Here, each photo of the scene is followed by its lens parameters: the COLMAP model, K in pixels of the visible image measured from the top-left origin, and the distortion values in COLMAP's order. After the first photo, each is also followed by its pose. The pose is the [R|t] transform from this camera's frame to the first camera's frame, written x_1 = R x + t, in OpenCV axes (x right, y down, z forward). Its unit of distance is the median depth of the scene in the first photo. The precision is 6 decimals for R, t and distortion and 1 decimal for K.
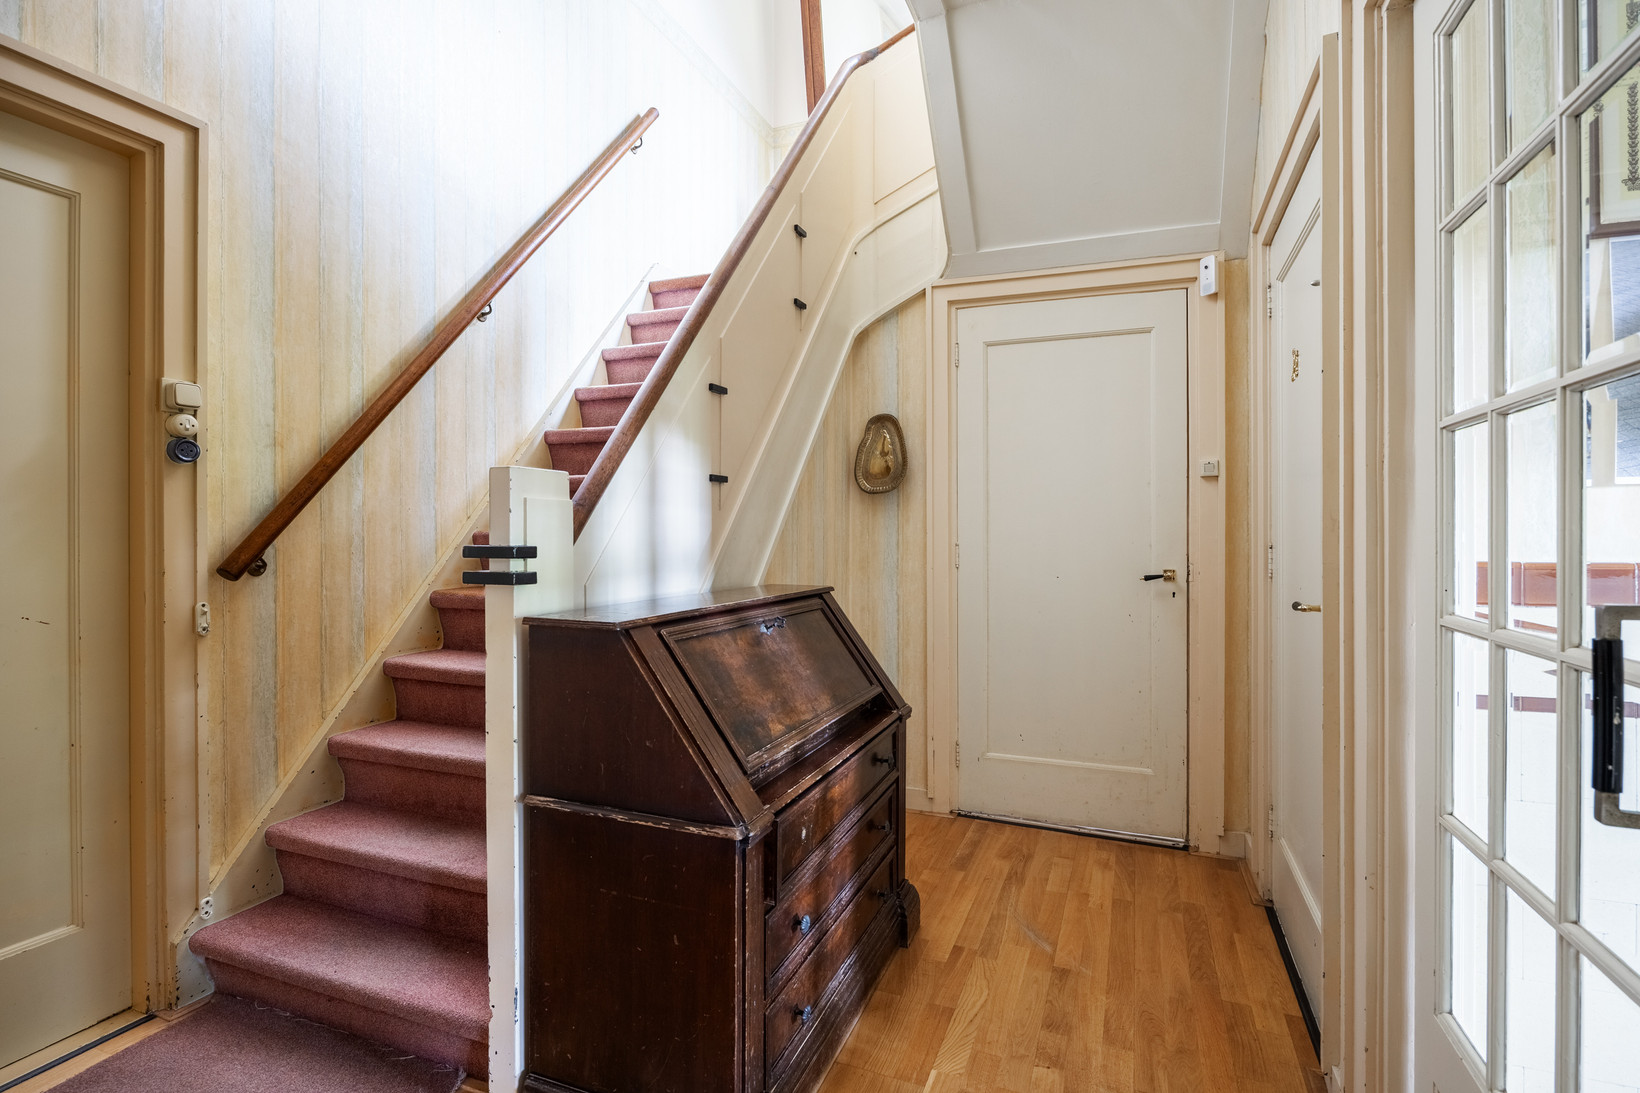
lens RADIAL K [[805.5, 0, 819.4], [0, 805.5, 538.0], [0, 0, 1]] dist [-0.001263, 0.000021]
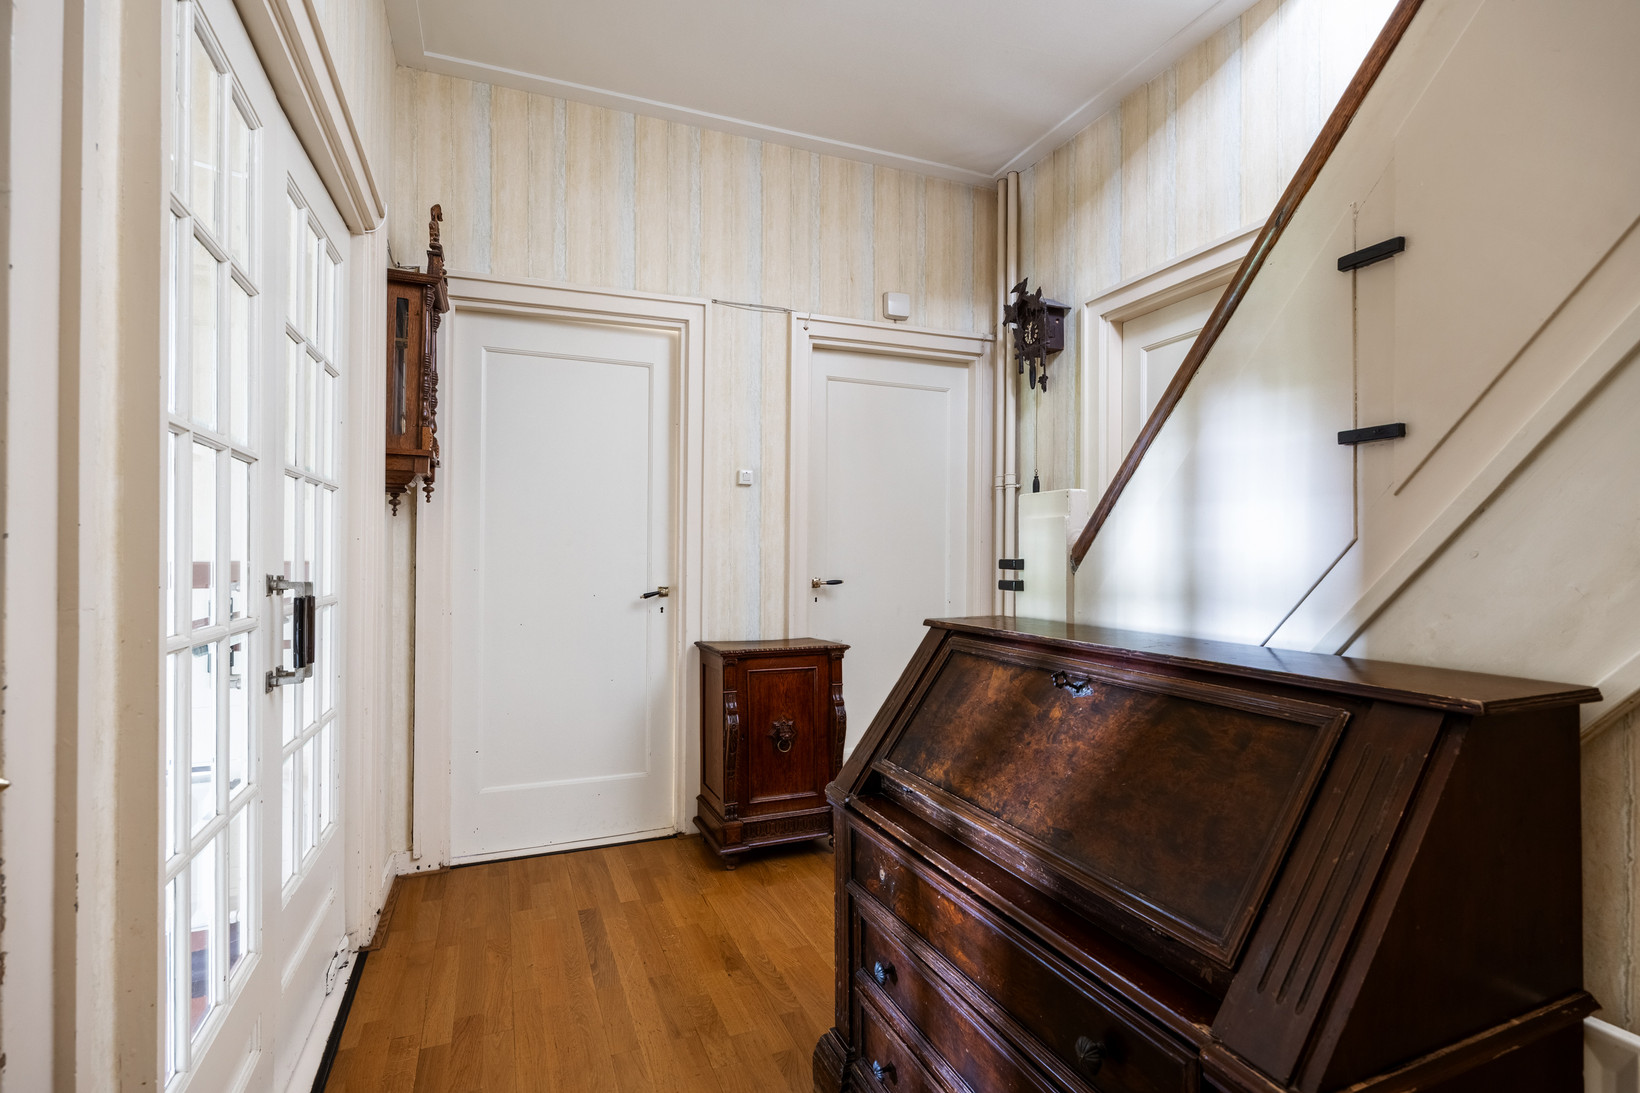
lens RADIAL K [[805.5, 0, 823.6], [0, 805.5, 549.6], [0, 0, 1]] dist [-0.001263, 0.000021]
pose [[-0.719265, -0.004430, -0.694721, 0.674318], [-0.003381, 0.999990, -0.002876, -0.000224], [0.694727, 0.000280, -0.719273, 1.630493]]
